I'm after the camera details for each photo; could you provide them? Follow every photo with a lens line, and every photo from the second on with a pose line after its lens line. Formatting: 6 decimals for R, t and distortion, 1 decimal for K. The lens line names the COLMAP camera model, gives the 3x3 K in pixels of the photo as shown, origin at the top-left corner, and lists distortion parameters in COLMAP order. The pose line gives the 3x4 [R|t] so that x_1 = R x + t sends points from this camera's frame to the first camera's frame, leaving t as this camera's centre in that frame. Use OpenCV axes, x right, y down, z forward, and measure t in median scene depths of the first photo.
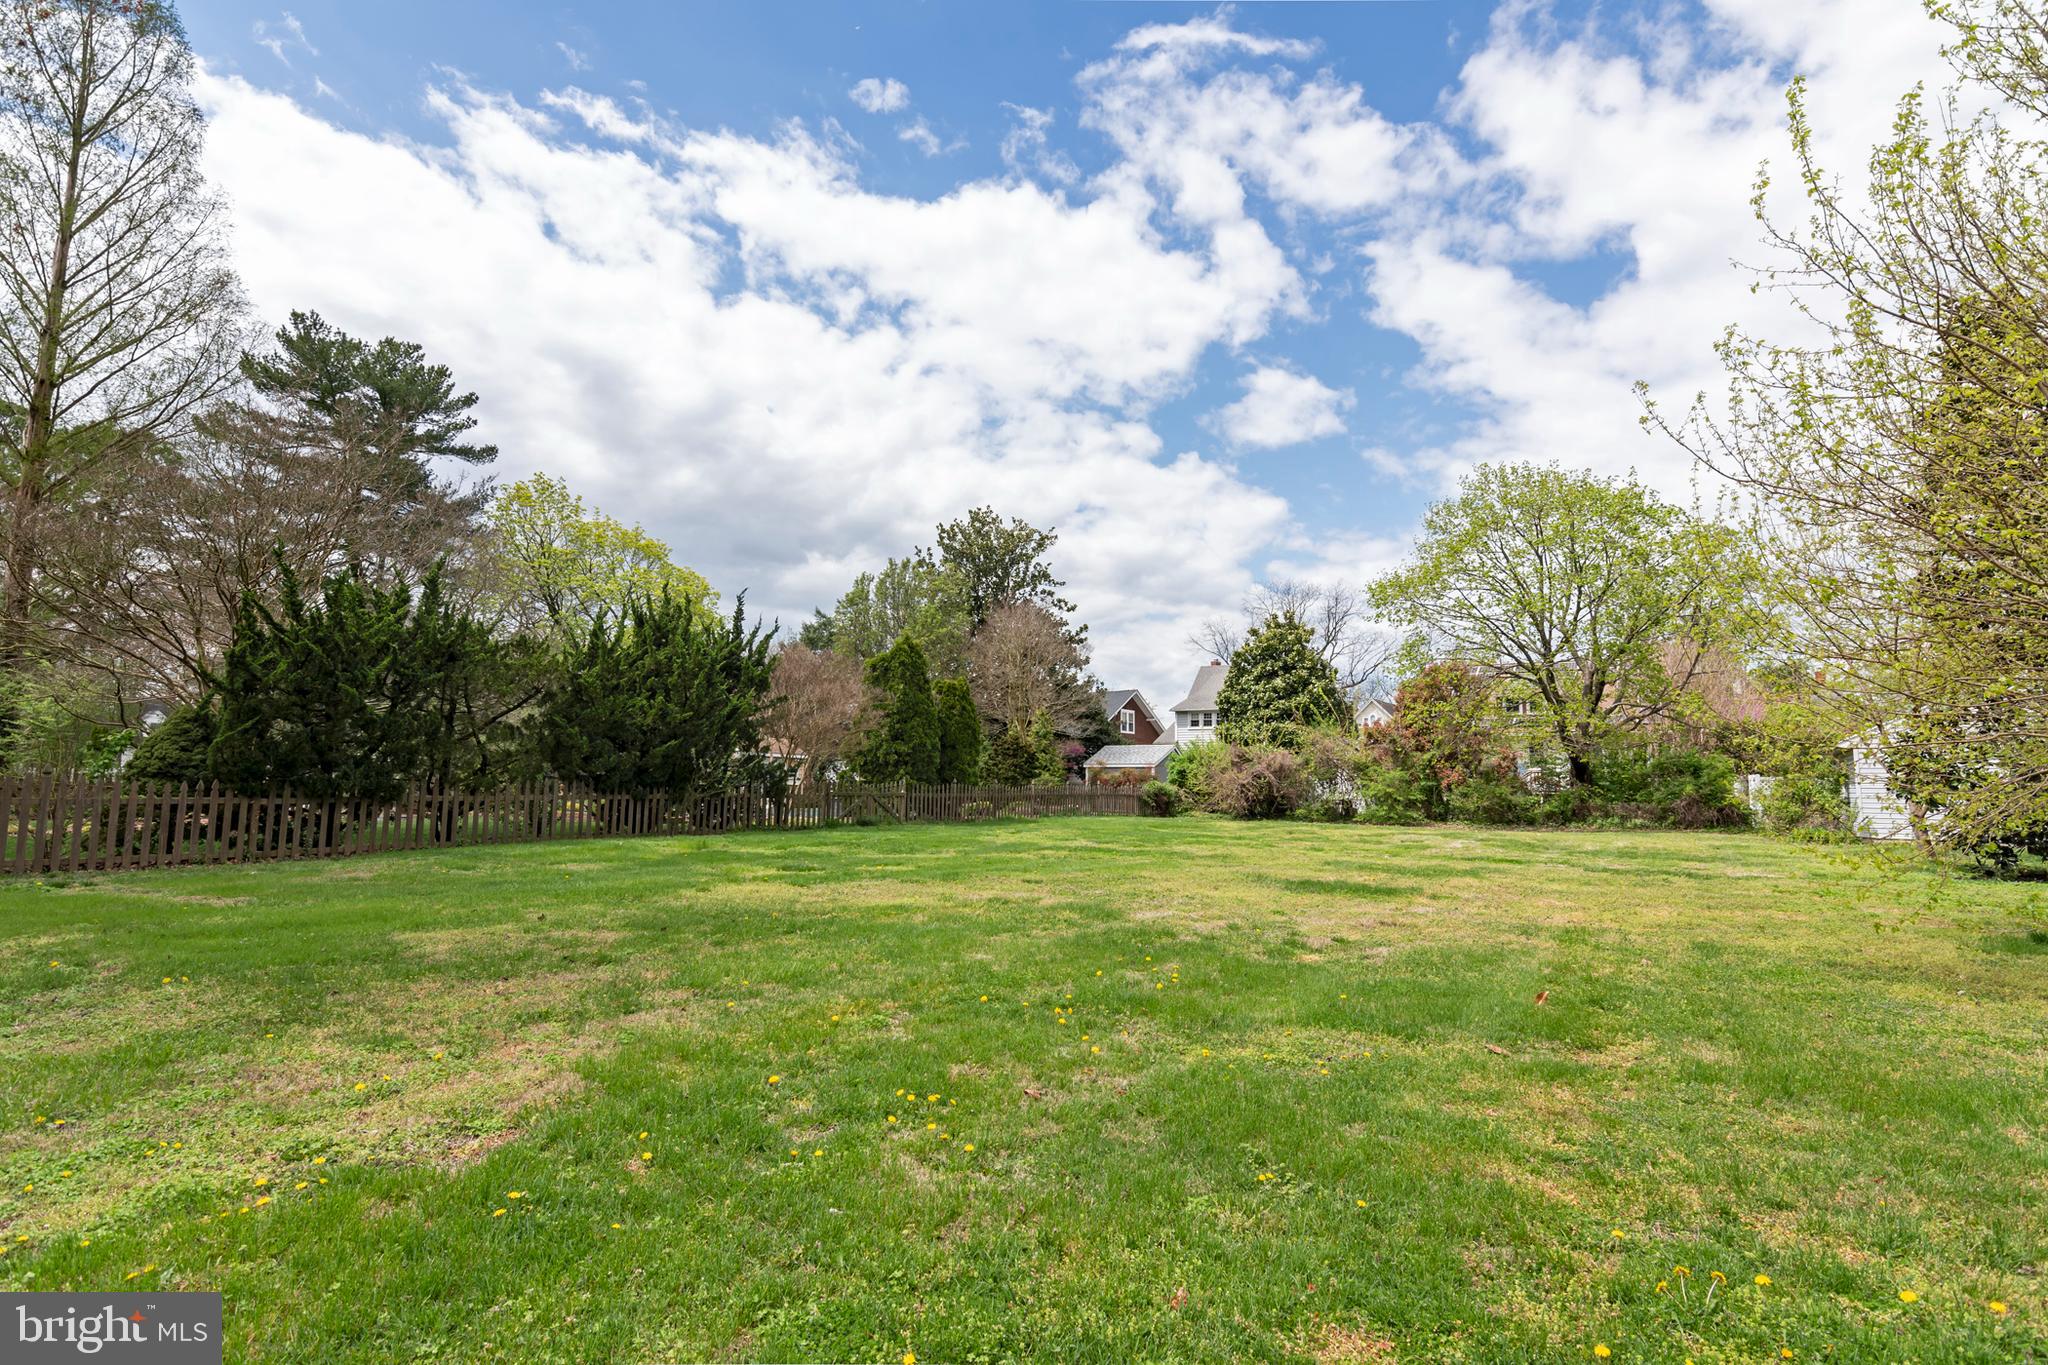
lens RADIAL K [[993.6, 0, 1020.5], [0, 993.6, 673.8], [0, 0, 1]] dist [-0.000610, -0.000496]
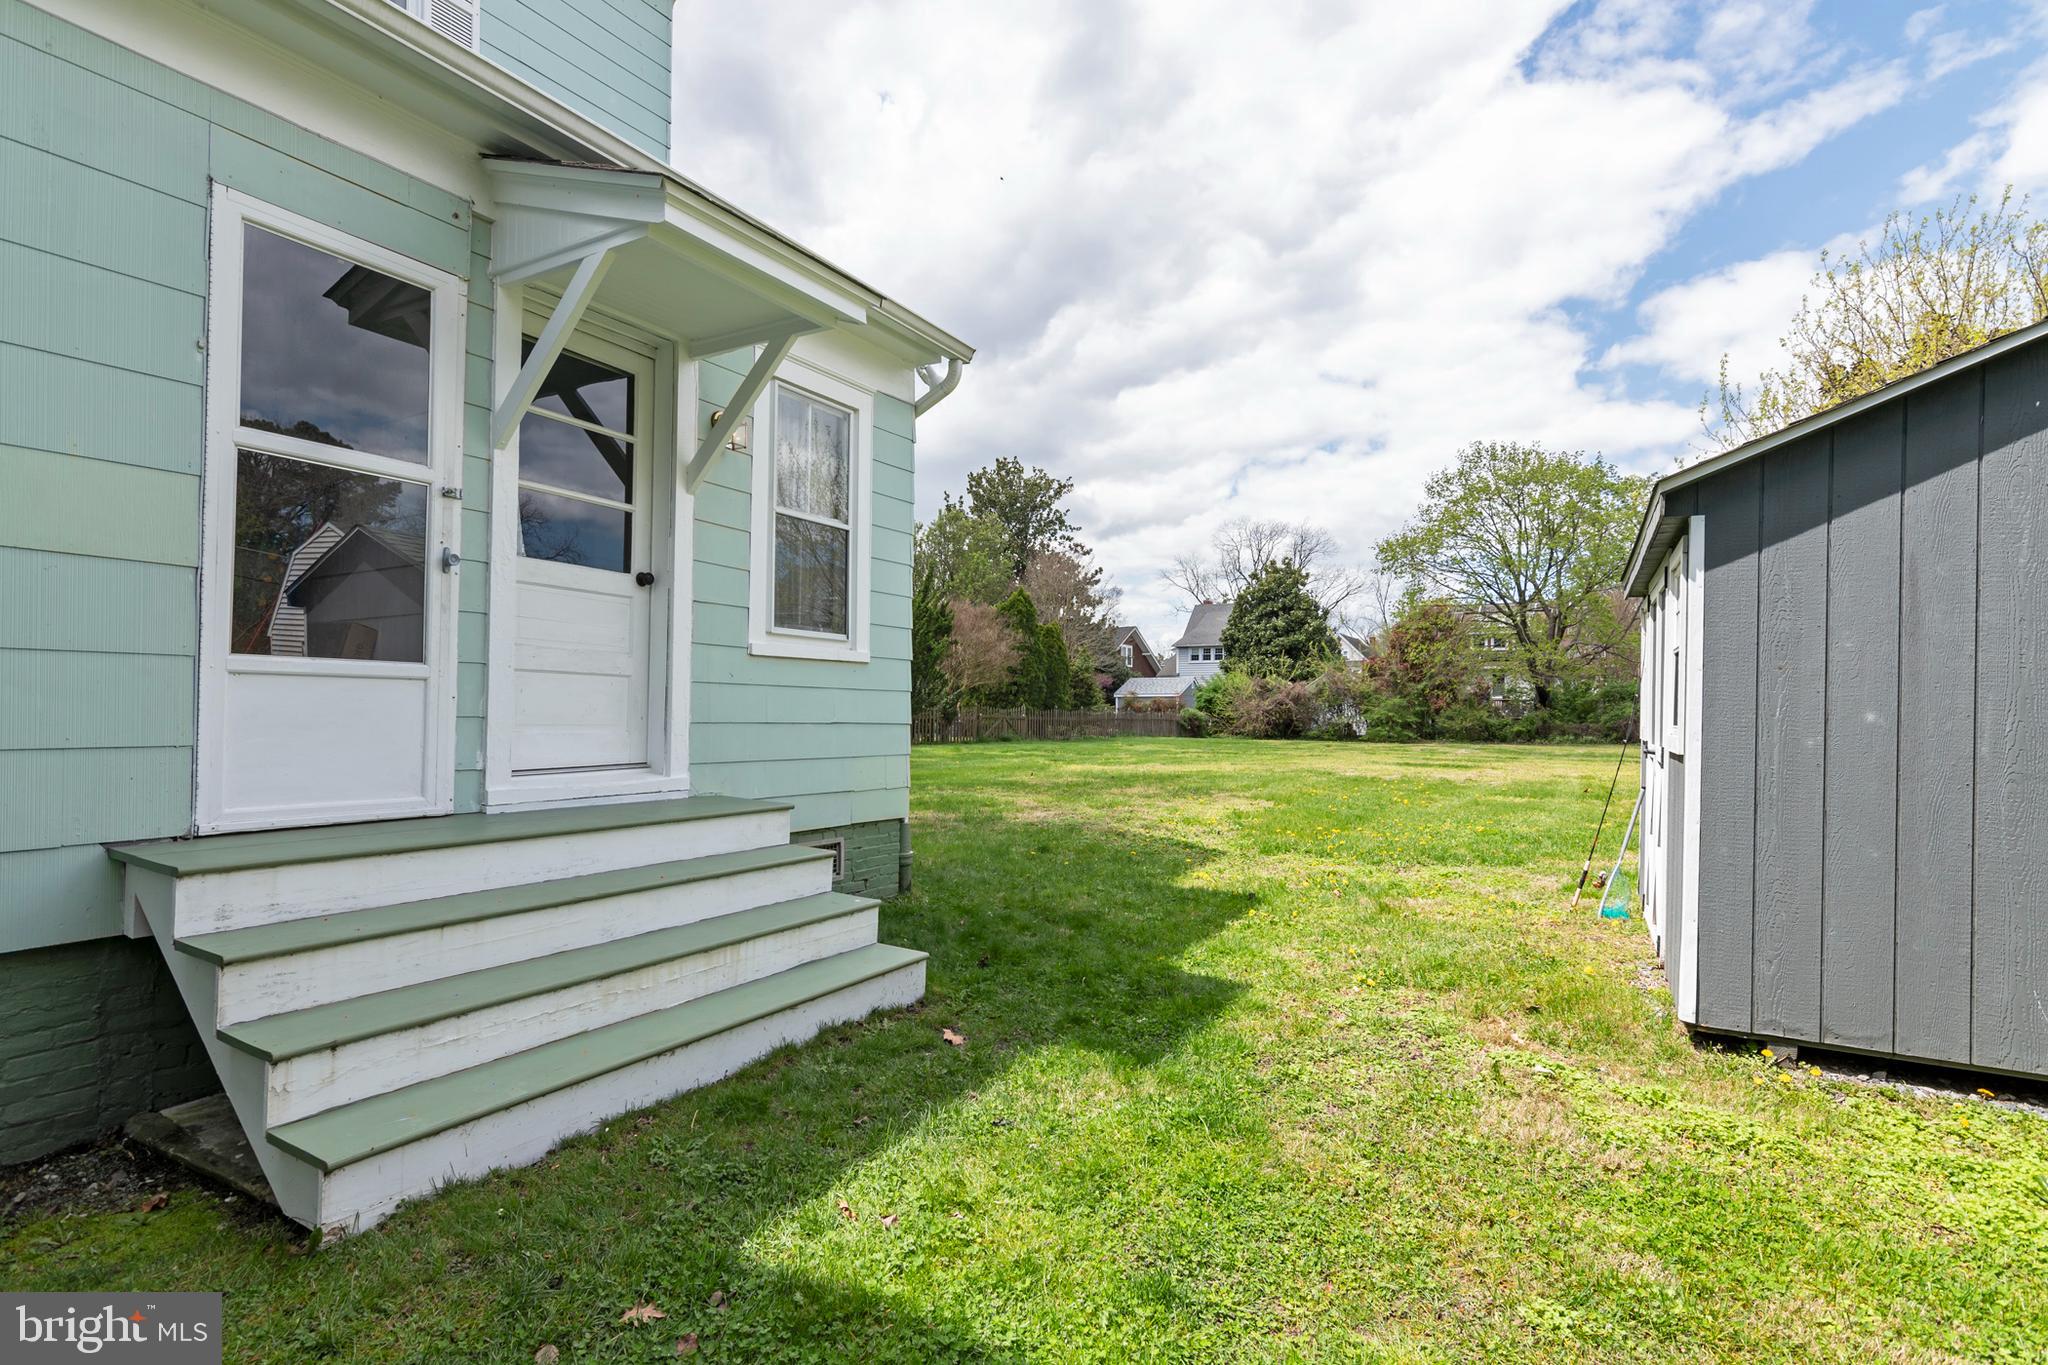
lens RADIAL K [[1023.0, 0, 1032.6], [0, 1023.0, 693.7], [0, 0, 1]] dist [0.044134, -0.000042]
pose [[0.996979, -0.002122, 0.077639, -0.140125], [-0.004749, 0.996092, 0.088200, -0.014707], [-0.077523, -0.088302, 0.993072, -0.186621]]
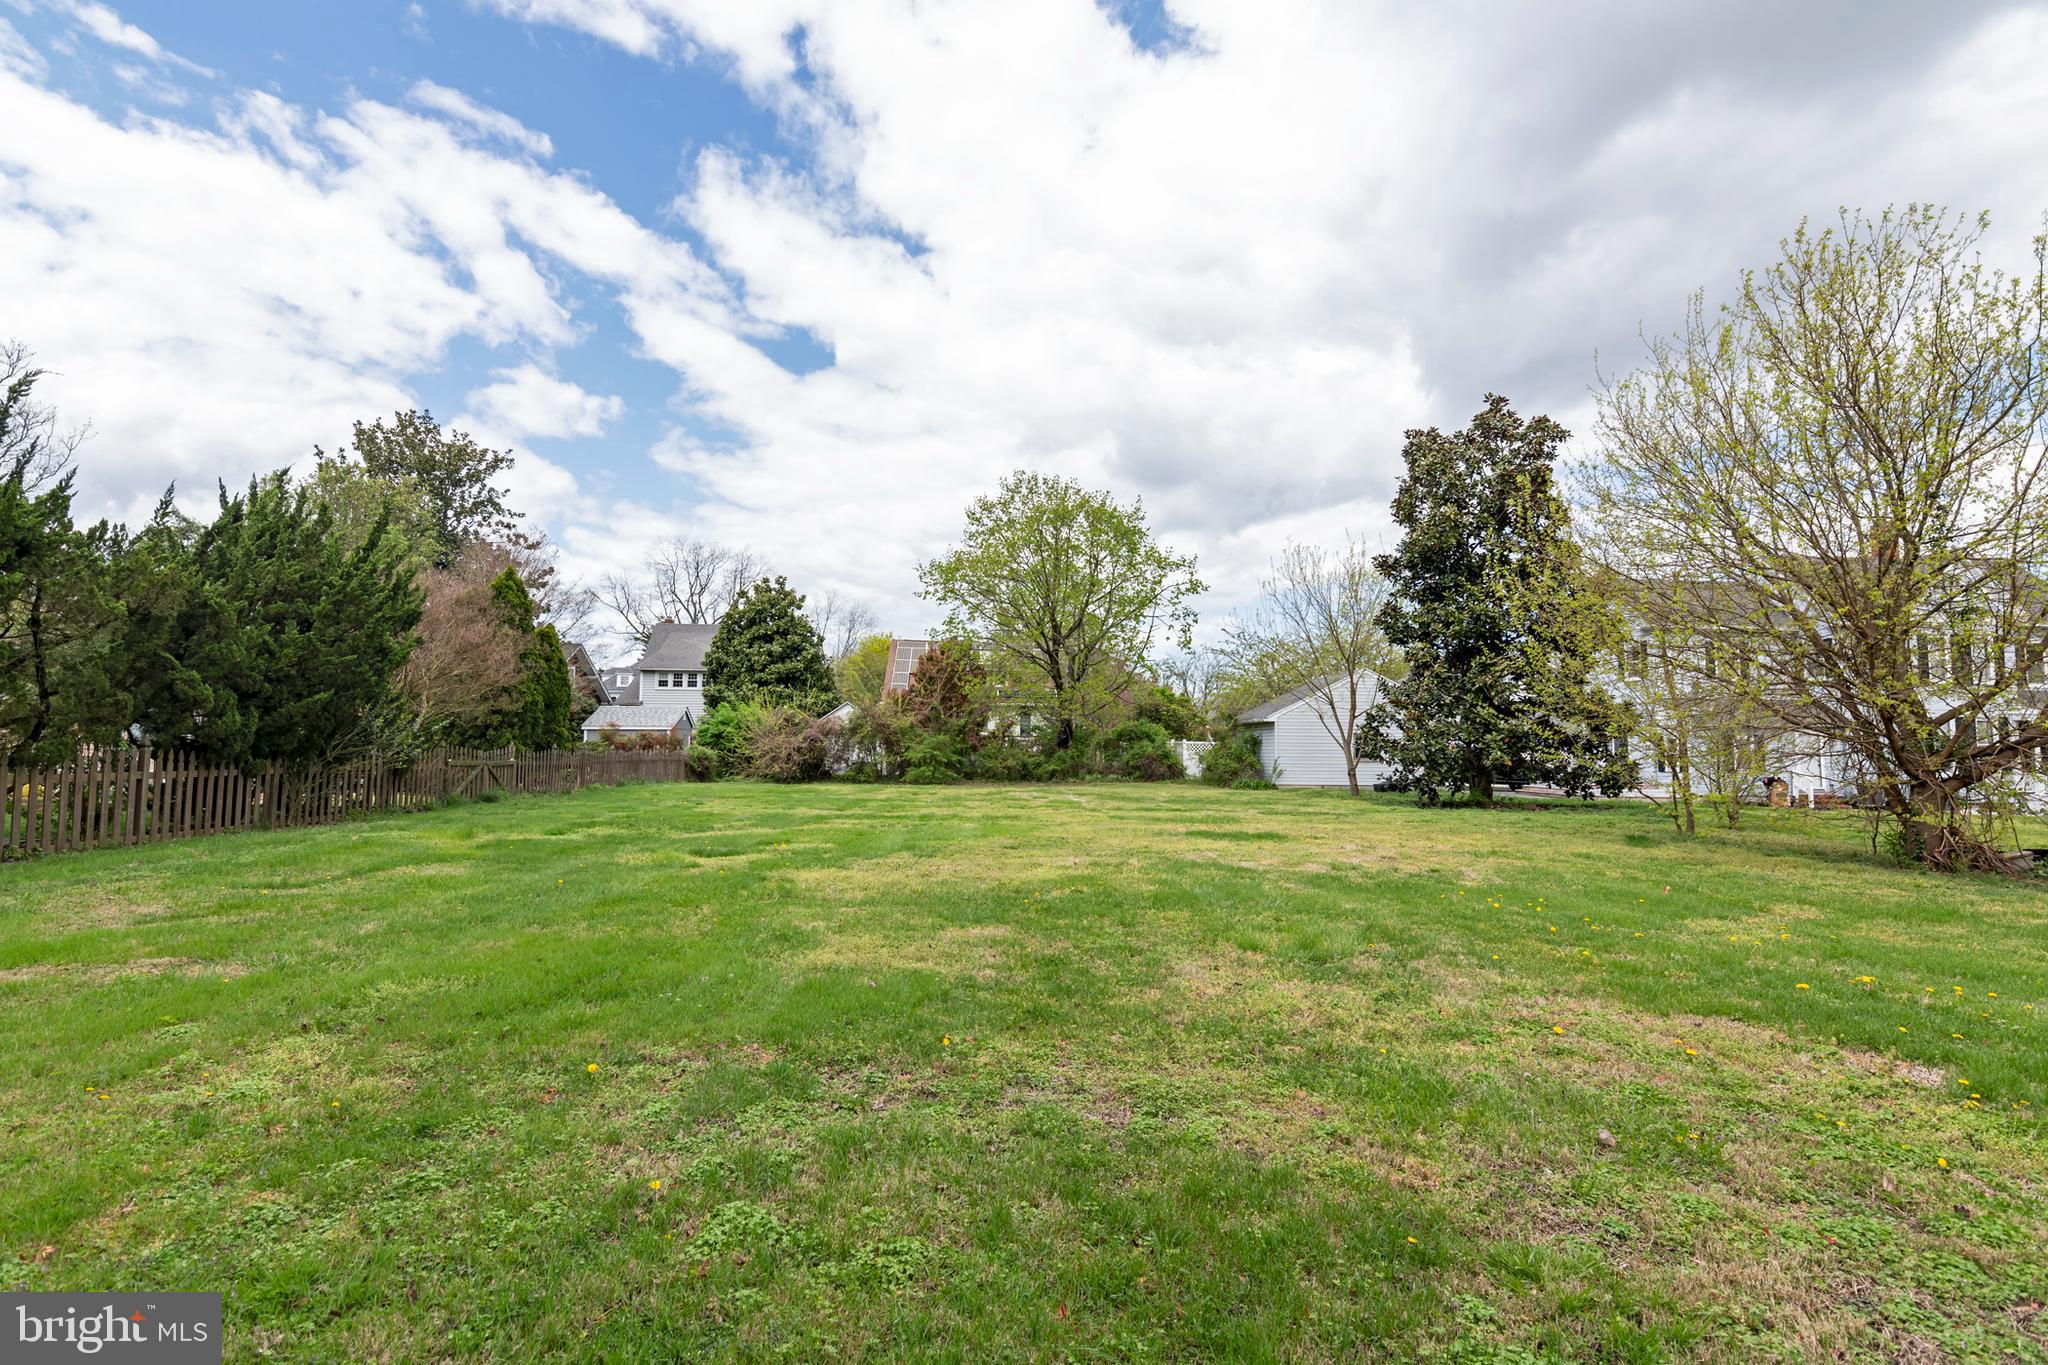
lens RADIAL K [[993.6, 0, 1020.5], [0, 993.6, 673.8], [0, 0, 1]] dist [-0.000610, -0.000496]
pose [[0.792924, 0.041410, 0.607911, -0.193327], [-0.064820, 0.997759, 0.016582, 0.004242], [-0.605862, -0.052553, 0.793832, 0.061670]]
